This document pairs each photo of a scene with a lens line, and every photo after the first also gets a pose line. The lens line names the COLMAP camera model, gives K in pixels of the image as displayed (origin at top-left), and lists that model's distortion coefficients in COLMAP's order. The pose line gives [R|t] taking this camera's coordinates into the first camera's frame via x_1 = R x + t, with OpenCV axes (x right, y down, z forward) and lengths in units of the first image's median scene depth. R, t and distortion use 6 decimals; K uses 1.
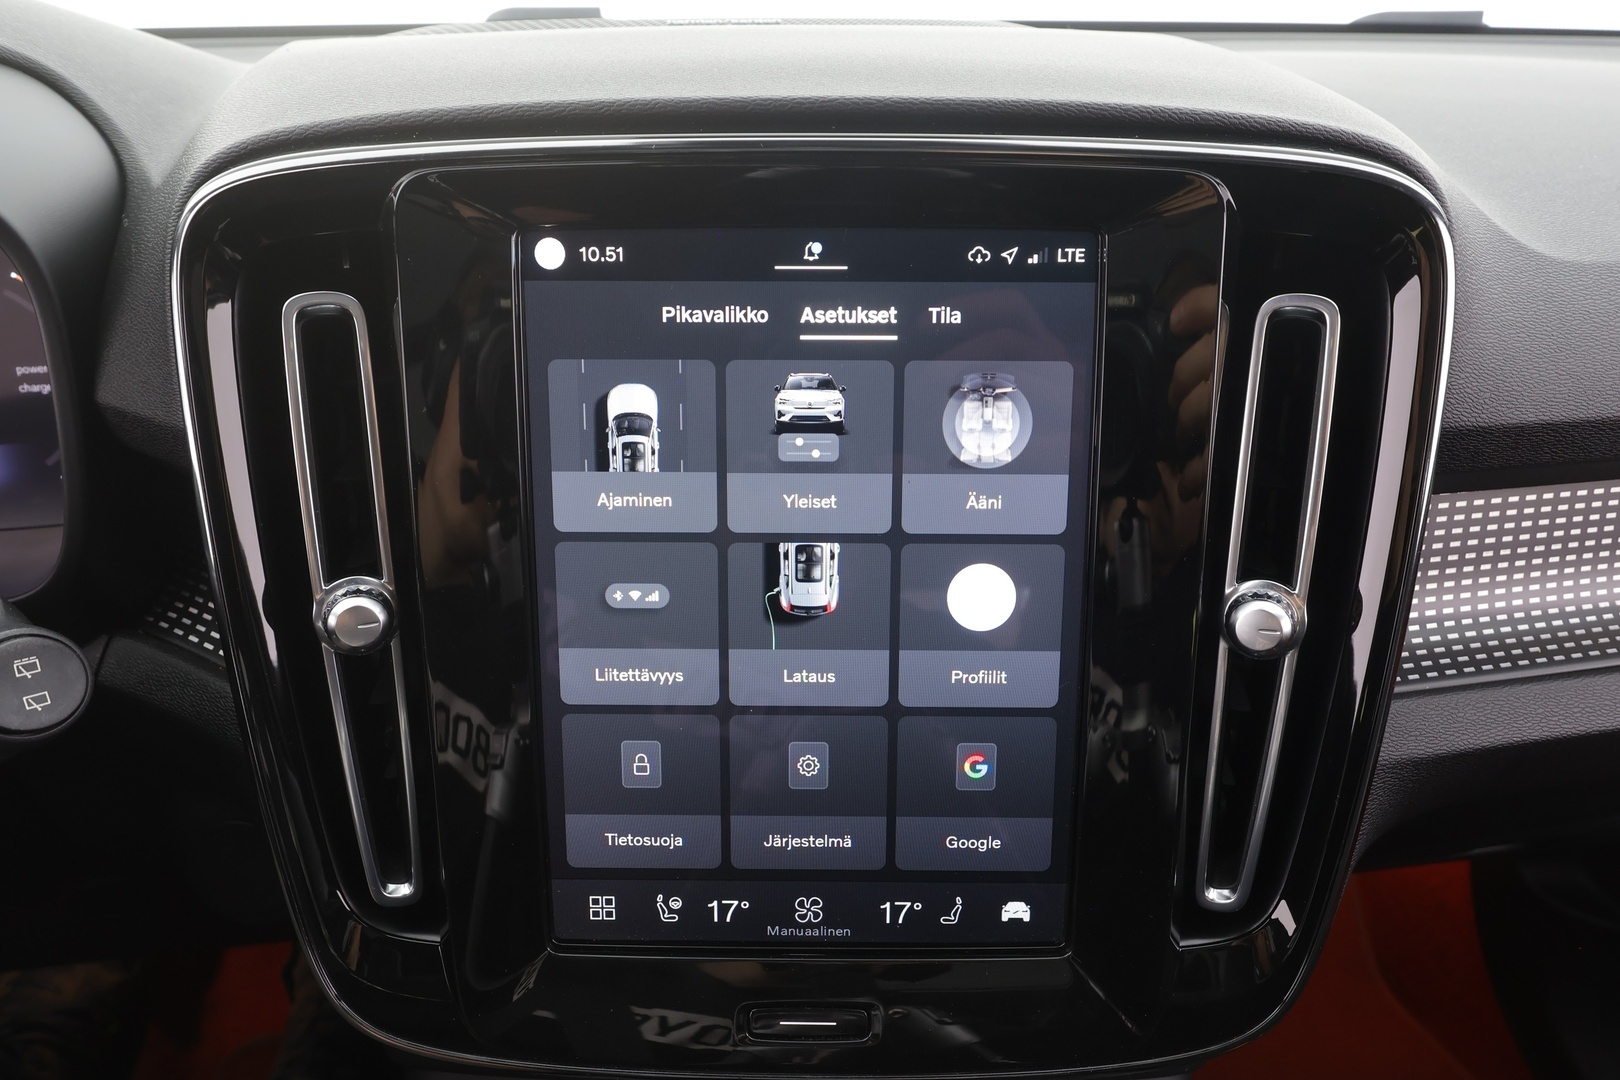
lens RADIAL K [[937.3, 0, 810.0], [0, 937.3, 540.0], [0, 0, 1]] dist [-0.004168, -0.000216]
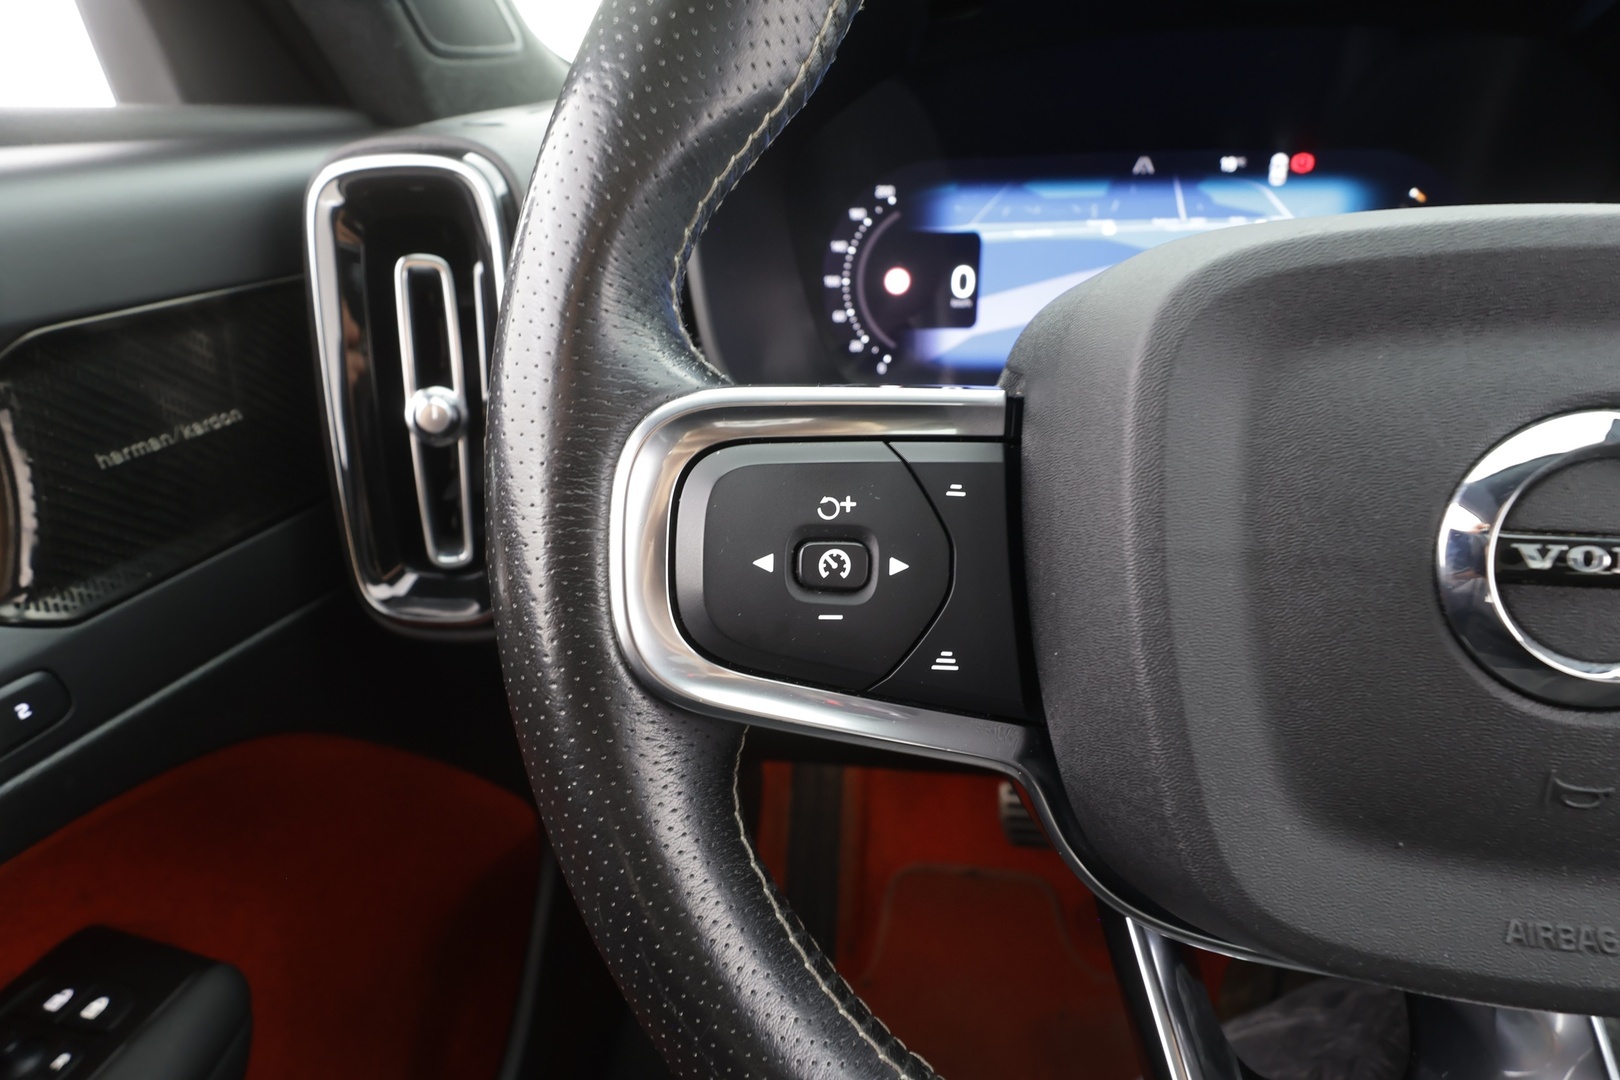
lens RADIAL K [[746.5, 0, 810.0], [0, 746.5, 540.0], [0, 0, 1]] dist [-0.002509, 0.000096]
pose [[0.971340, 0.096809, -0.217086, -1.943400], [-0.101751, 0.994741, -0.011678, 0.386895], [0.214814, 0.033432, 0.976083, -0.185933]]
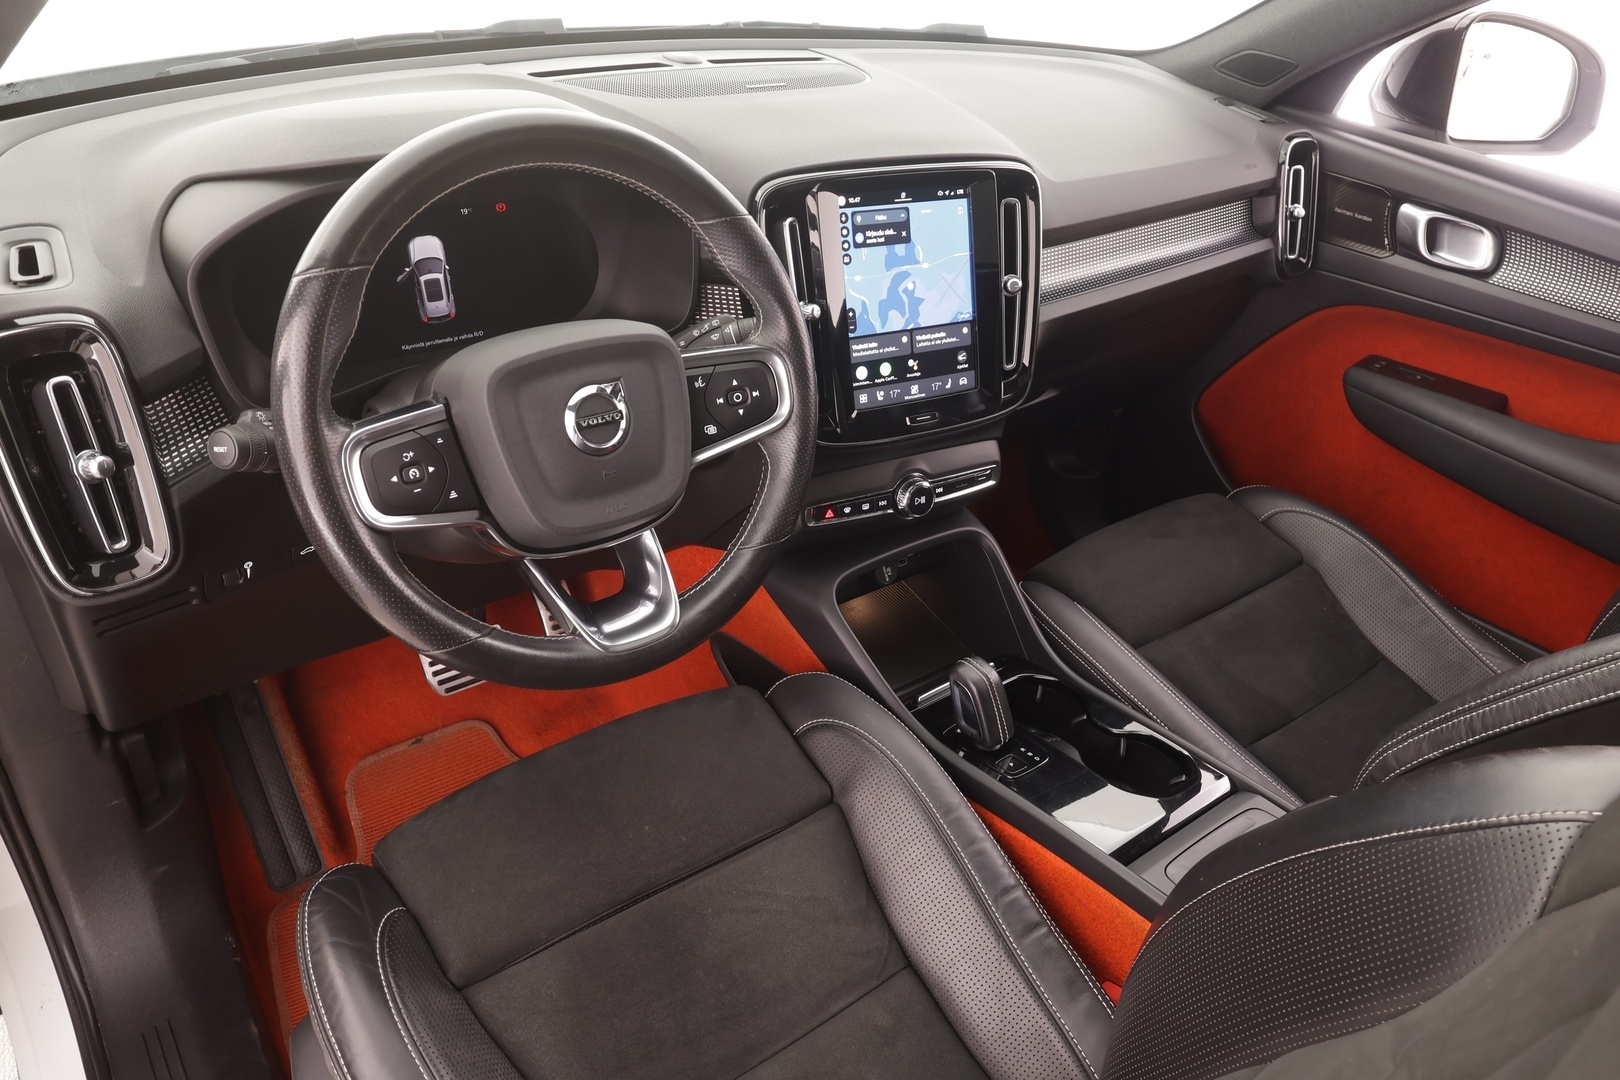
lens RADIAL K [[1128.3, 0, 810.0], [0, 1128.3, 540.0], [0, 0, 1]] dist [0.010231, 0.000910]
pose [[0.859138, -0.209584, 0.466859, -2.578411], [0.163872, 0.976923, 0.136998, 0.332011], [-0.484797, -0.041195, 0.873656, -2.652508]]
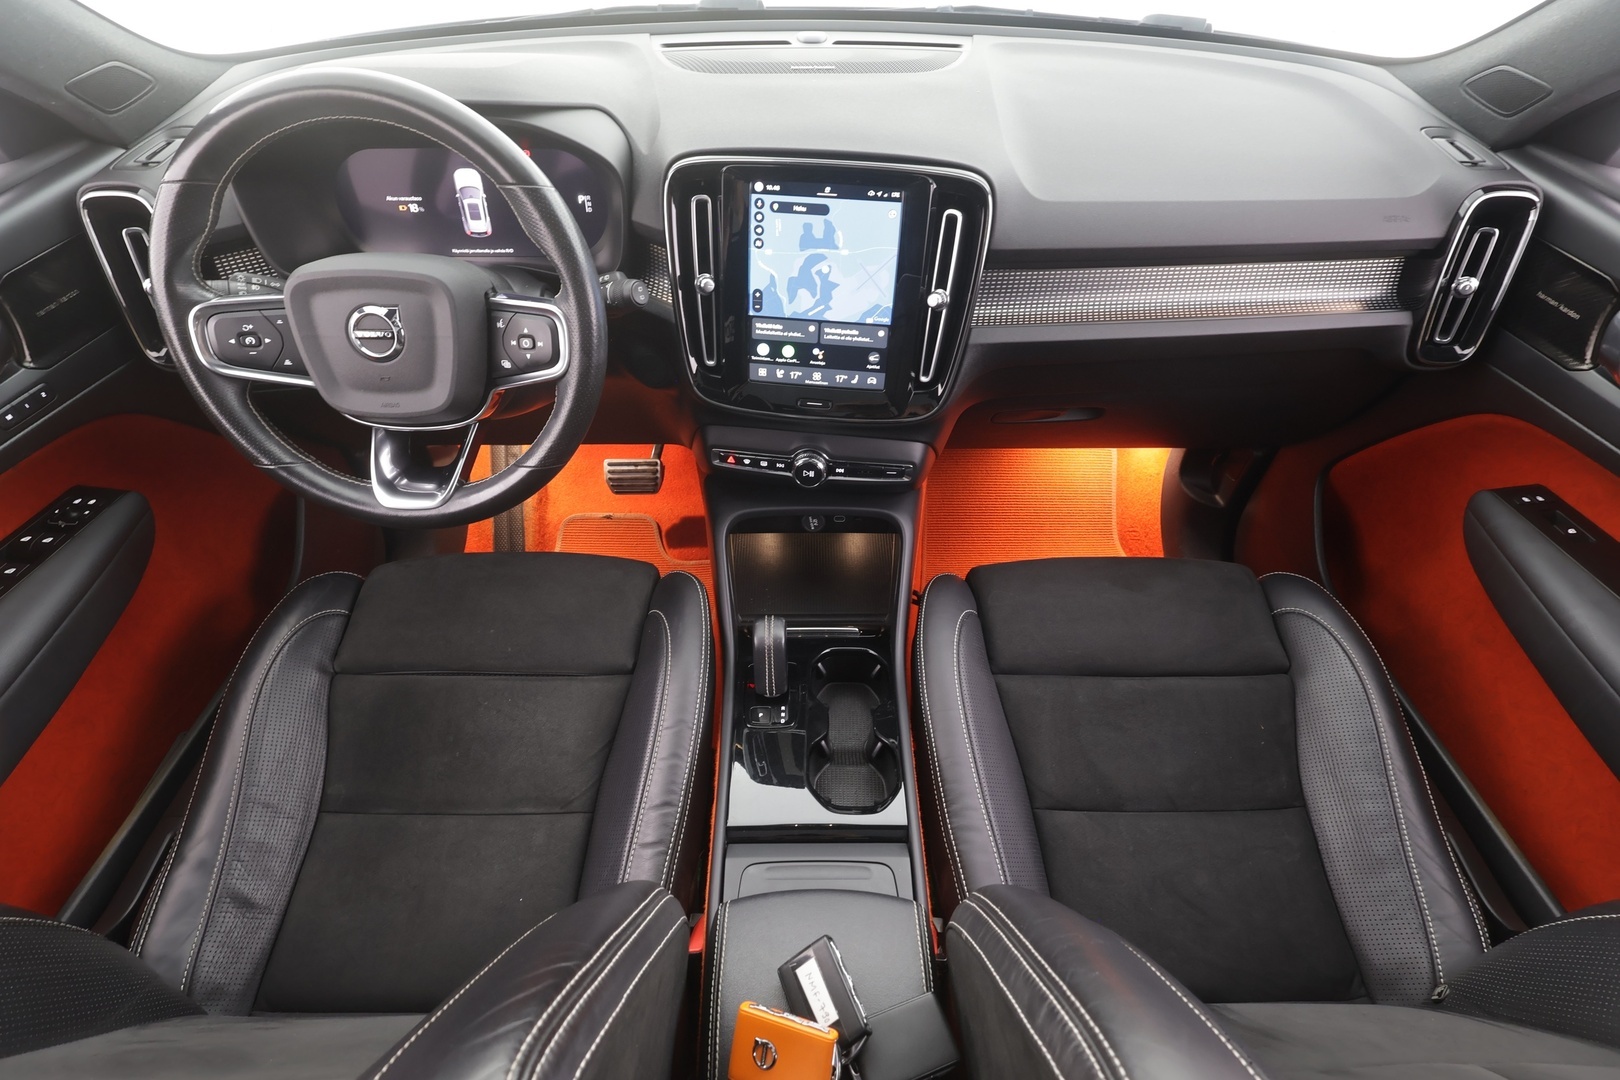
lens RADIAL K [[752.8, 0, 810.0], [0, 752.8, 540.0], [0, 0, 1]] dist [0.002689, 0.001201]
pose [[0.993880, 0.085754, -0.069636, 0.259616], [-0.062418, 0.956050, 0.286482, 0.173321], [0.091142, -0.280382, 0.955552, -2.263428]]
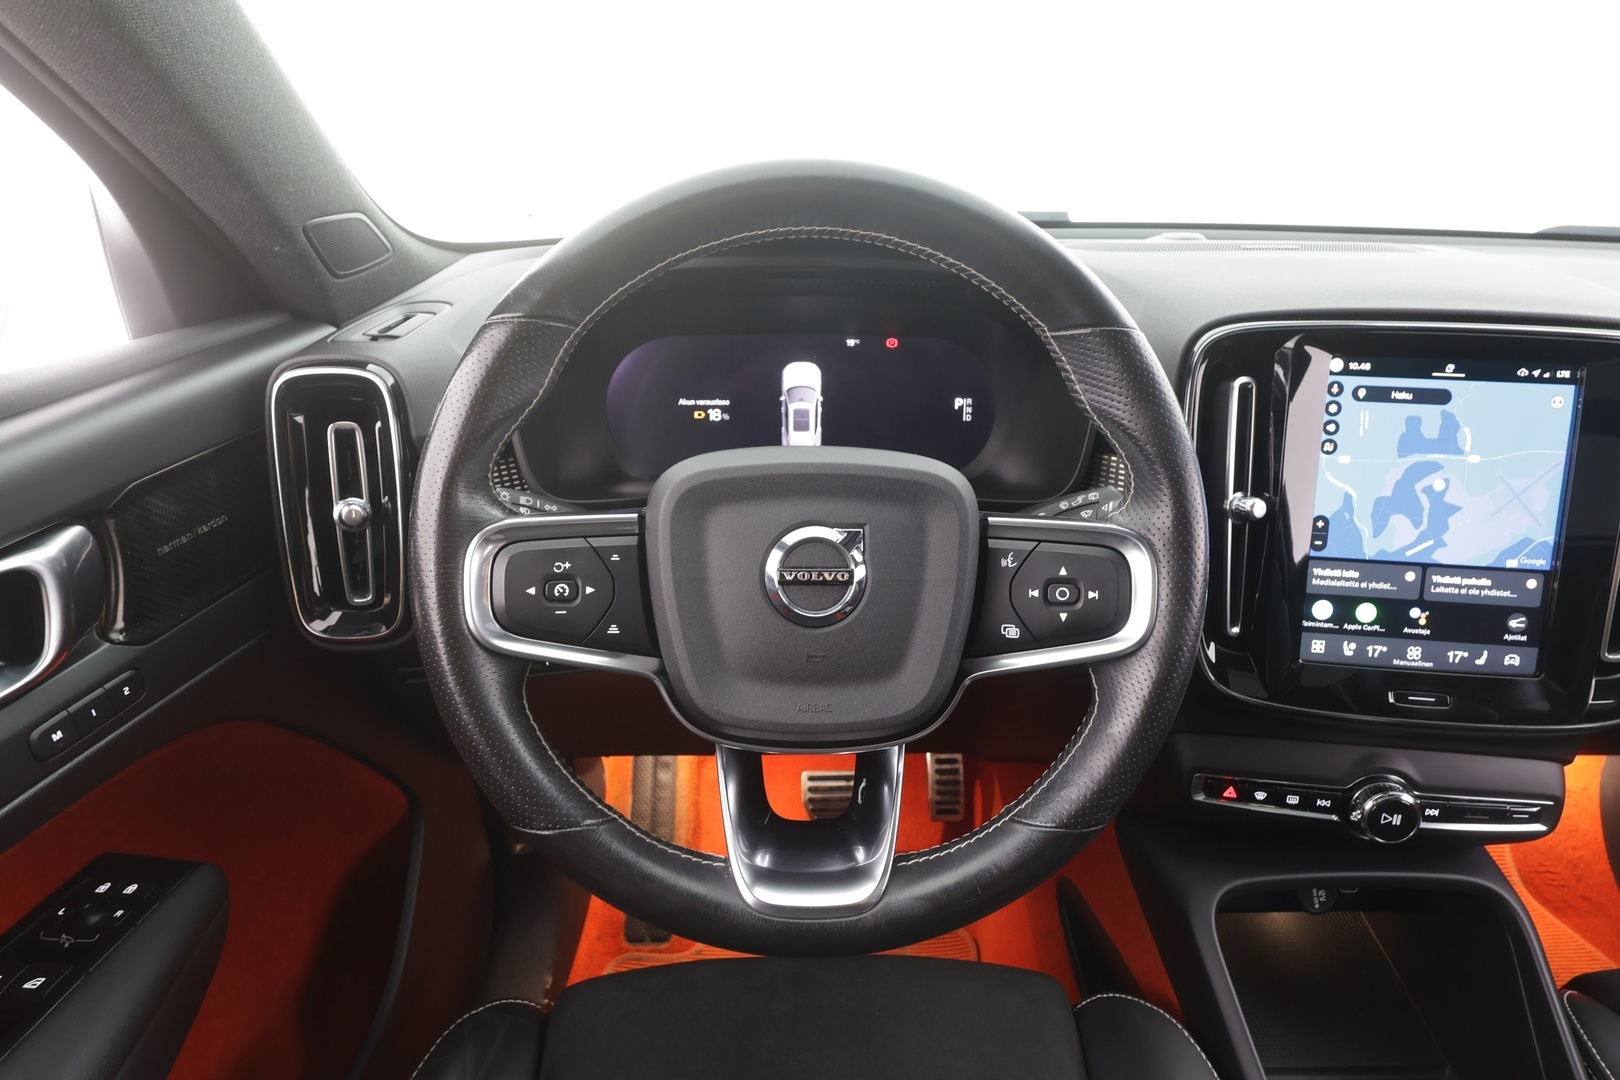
lens RADIAL K [[802.5, 0, 811.8], [0, 802.5, 544.8], [0, 0, 1]] dist [0.002969, 0.000529]
pose [[0.995636, 0.056811, -0.074042, -1.442389], [-0.061504, 0.996134, -0.062717, 0.376793], [0.070192, 0.066997, 0.995281, -1.150953]]
